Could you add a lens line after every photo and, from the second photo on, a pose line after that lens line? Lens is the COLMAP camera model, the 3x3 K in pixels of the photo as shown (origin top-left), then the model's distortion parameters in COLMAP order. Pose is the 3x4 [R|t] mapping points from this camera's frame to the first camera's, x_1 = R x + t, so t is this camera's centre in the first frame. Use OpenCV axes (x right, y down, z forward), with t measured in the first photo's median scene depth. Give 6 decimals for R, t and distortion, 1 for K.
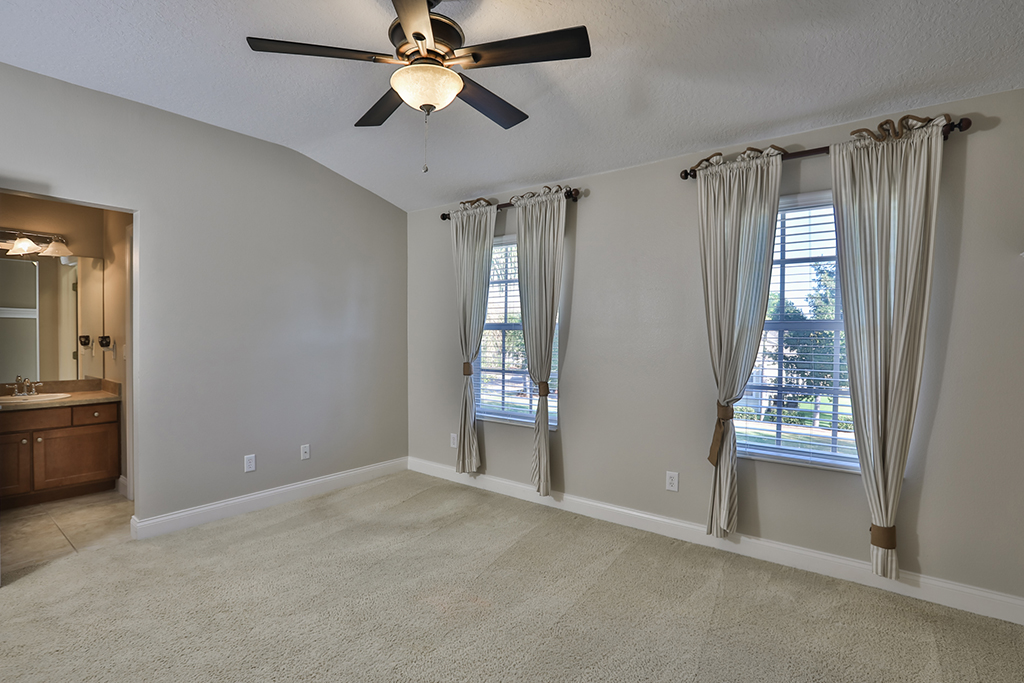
lens RADIAL K [[497.3, 0, 512.0], [0, 497.3, 341.5], [0, 0, 1]] dist [-0.001133, -0.021337]
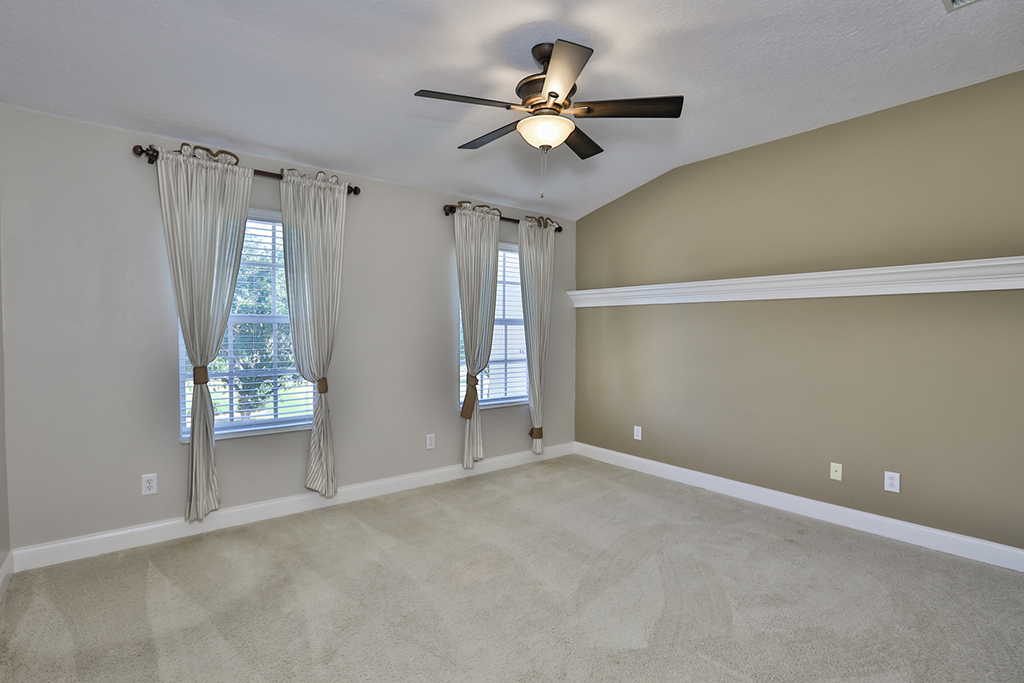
lens RADIAL K [[501.9, 0, 512.0], [0, 501.9, 341.5], [0, 0, 1]] dist [-0.069425, 0.030380]
pose [[0.228329, -0.030924, 0.973093, -1.038603], [0.016316, 0.999477, 0.027934, -0.012294], [-0.973447, 0.009499, 0.228714, 0.586759]]
